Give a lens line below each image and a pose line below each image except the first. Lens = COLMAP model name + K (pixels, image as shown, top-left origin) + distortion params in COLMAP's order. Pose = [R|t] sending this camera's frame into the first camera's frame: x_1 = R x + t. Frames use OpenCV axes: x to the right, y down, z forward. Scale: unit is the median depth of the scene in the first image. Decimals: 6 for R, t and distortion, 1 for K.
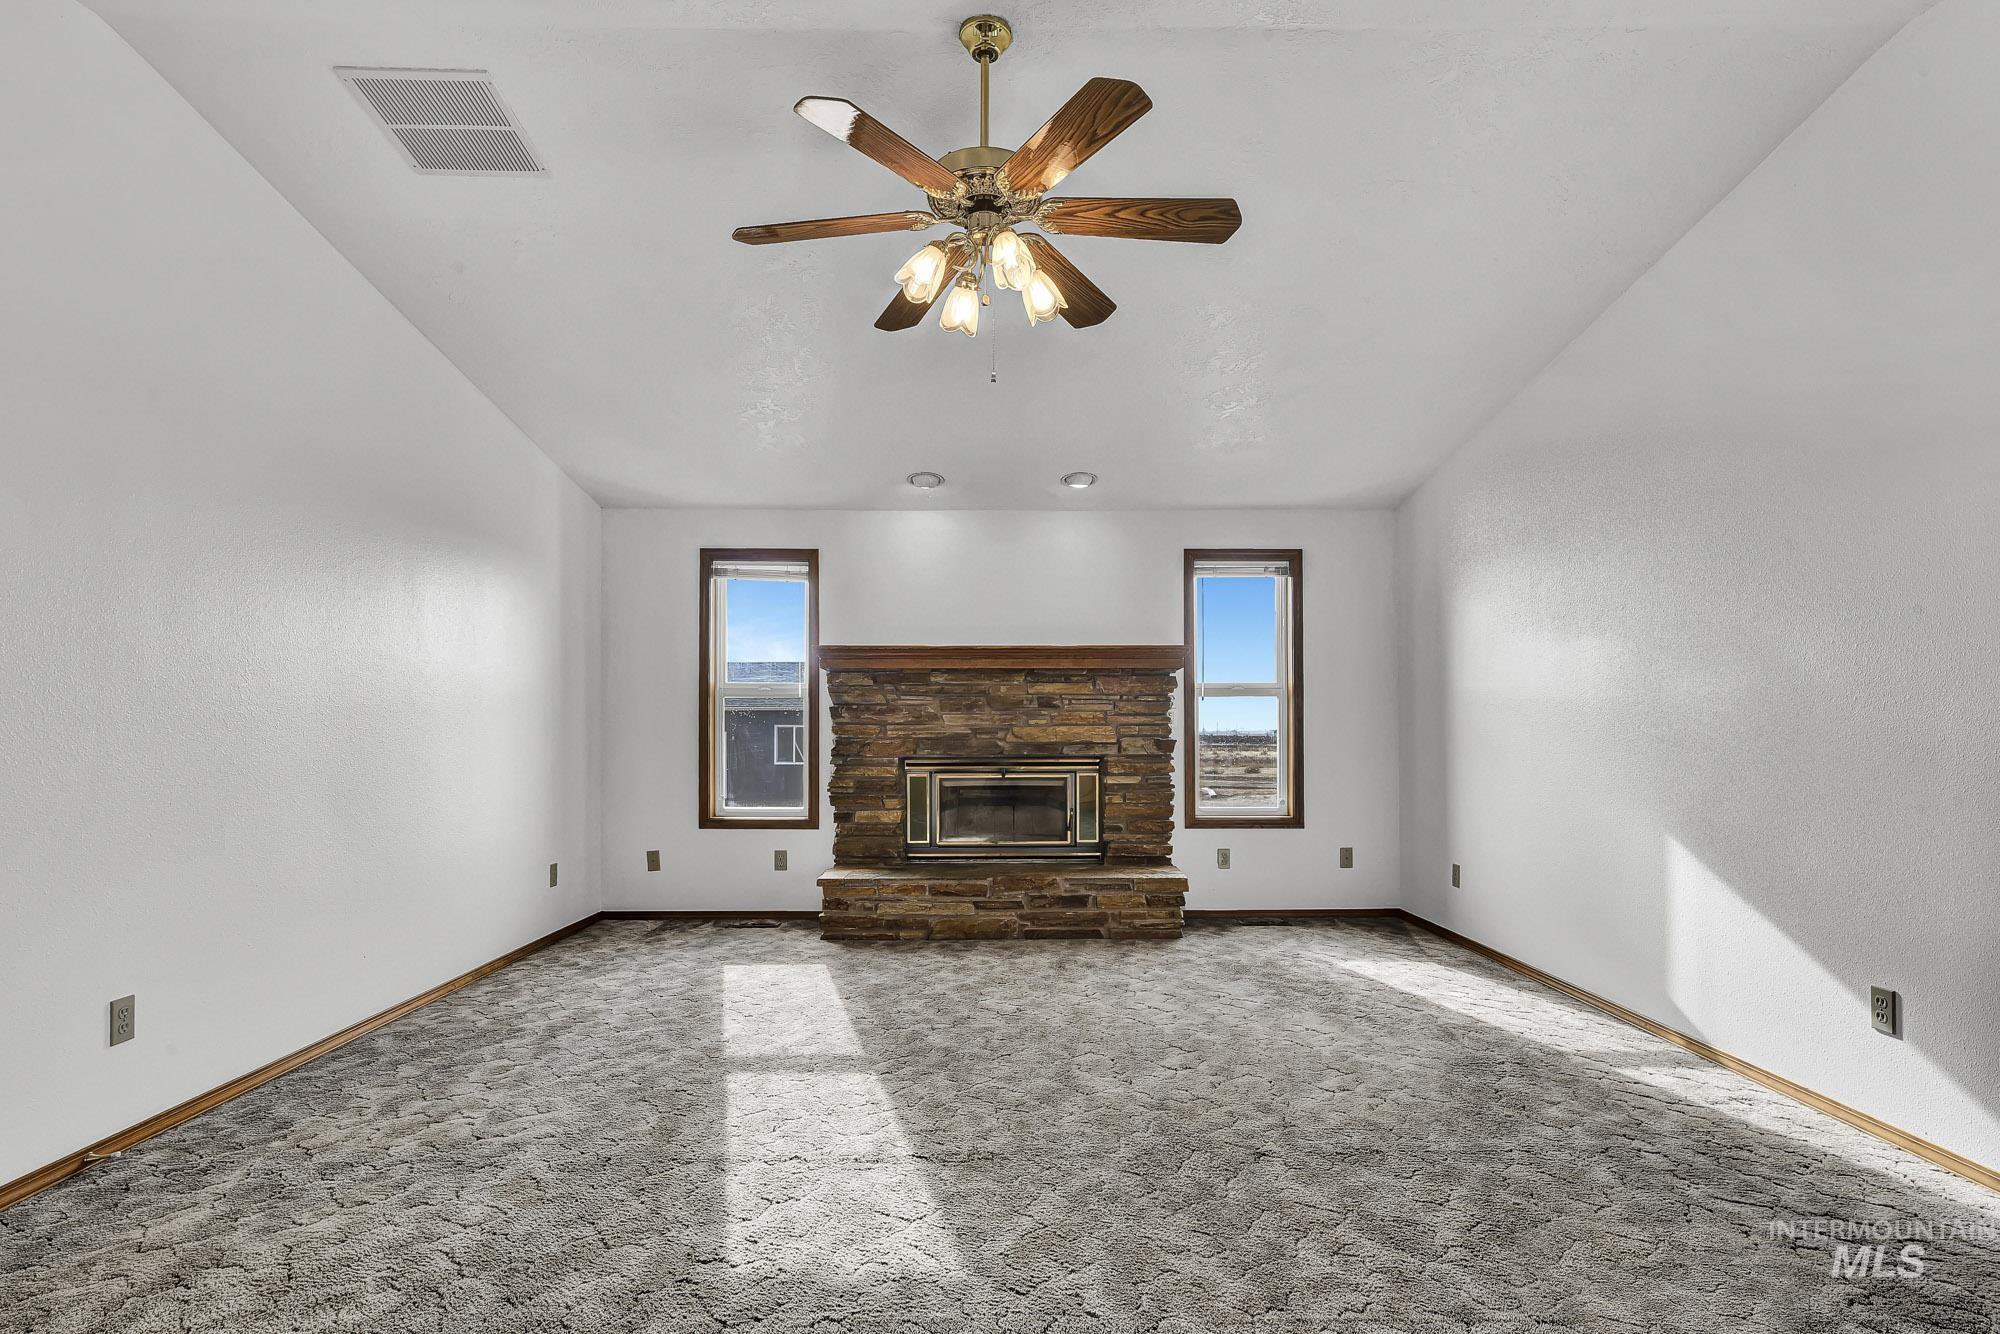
lens RADIAL K [[1057.4, 0, 997.9], [0, 1057.4, 711.9], [0, 0, 1]] dist [0.004431, -0.003546]
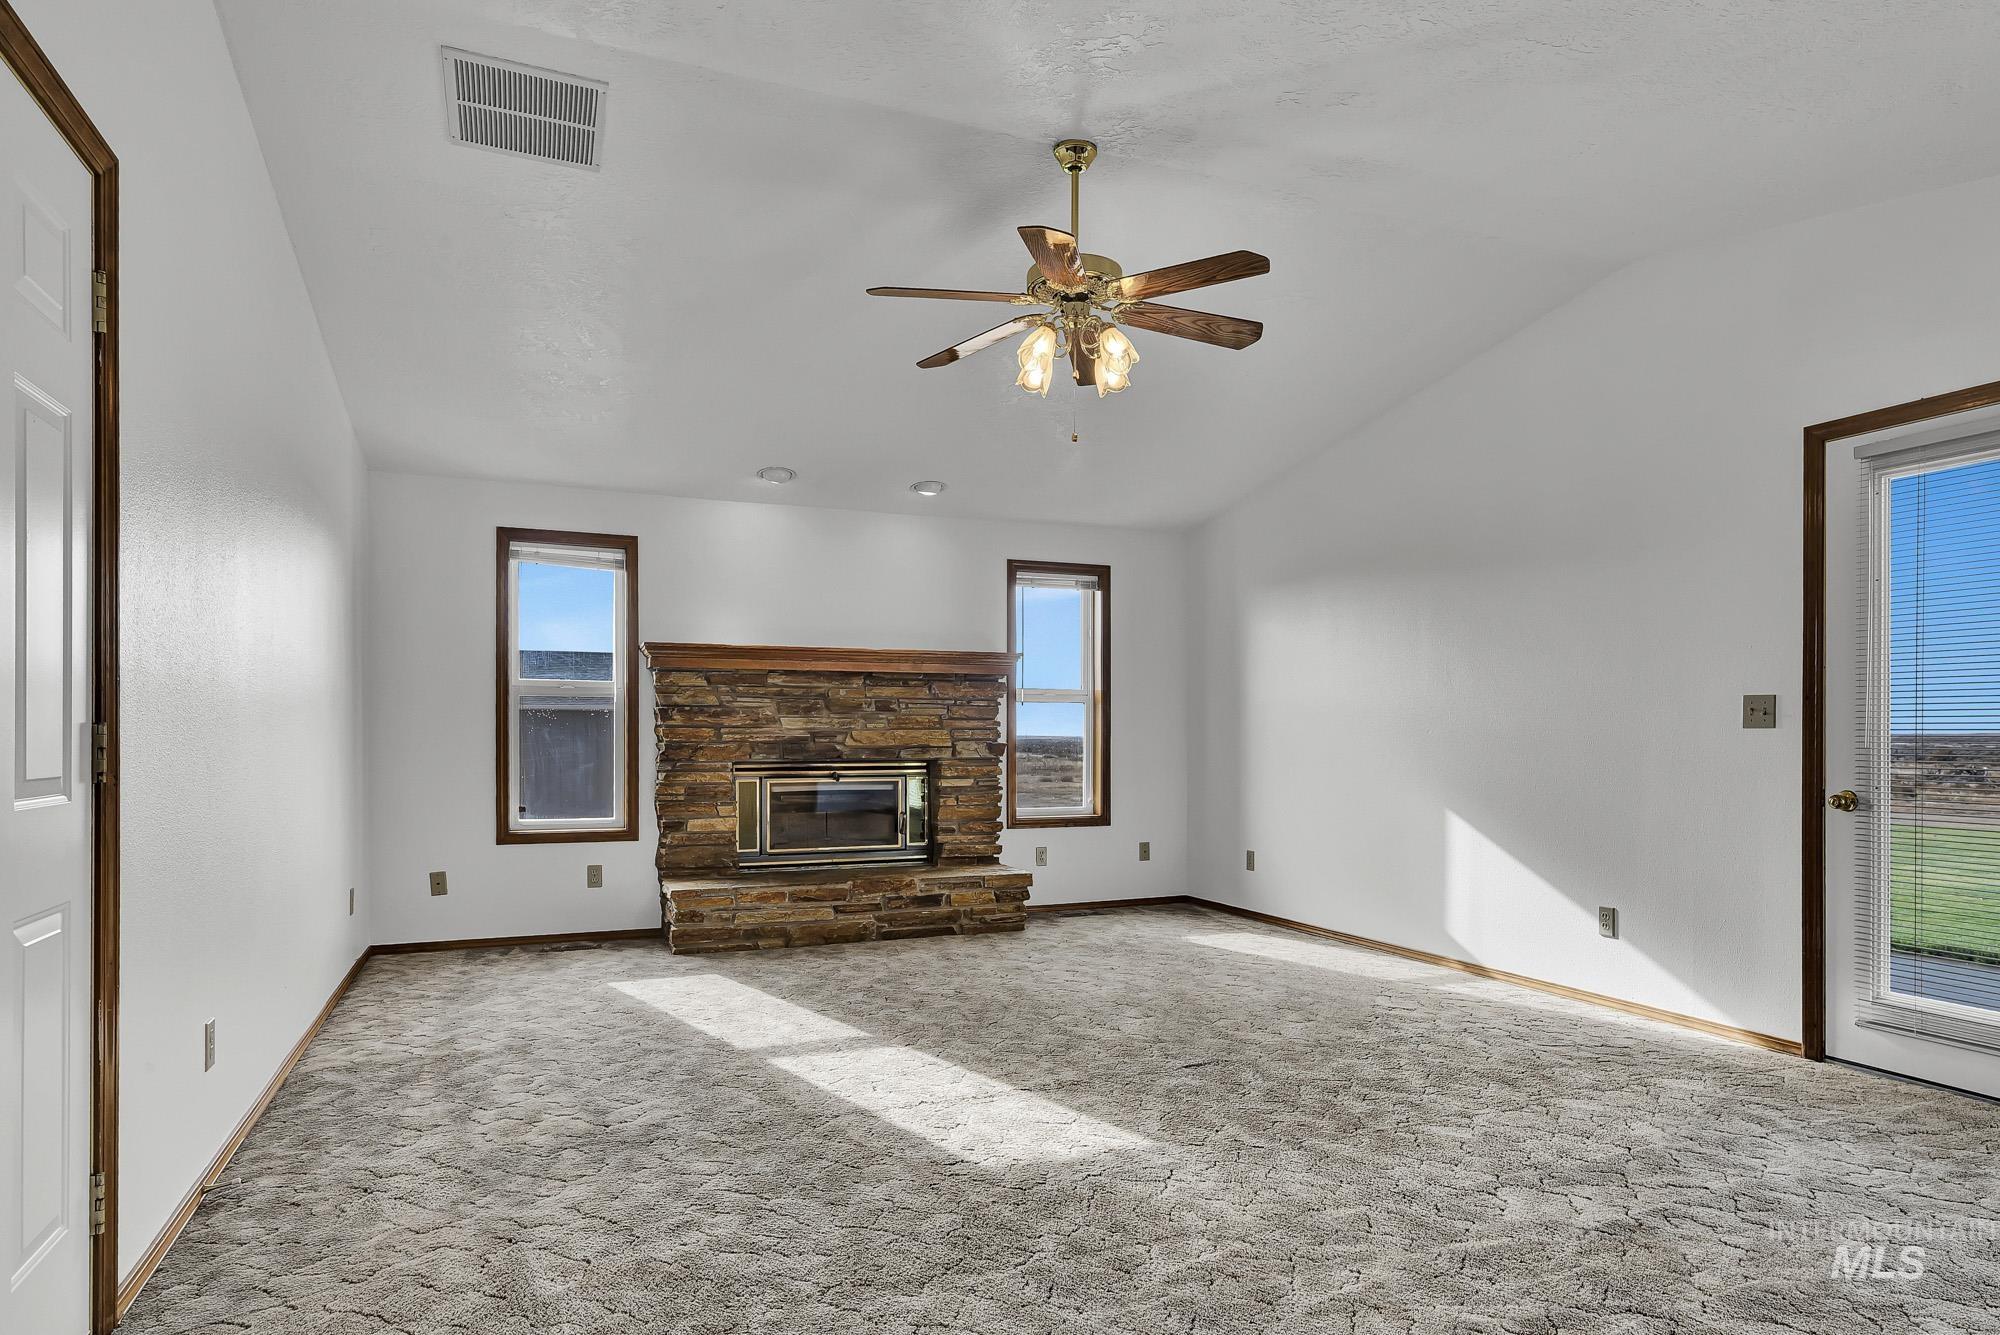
lens RADIAL K [[1220.5, 0, 1063.7], [0, 1220.5, 735.1], [0, 0, 1]] dist [-0.018784, 0.004338]
pose [[0.914580, 0.001361, 0.404404, -0.288141], [-0.007759, 0.999869, 0.014184, 0.000913], [-0.404331, -0.016110, 0.914471, -0.131343]]
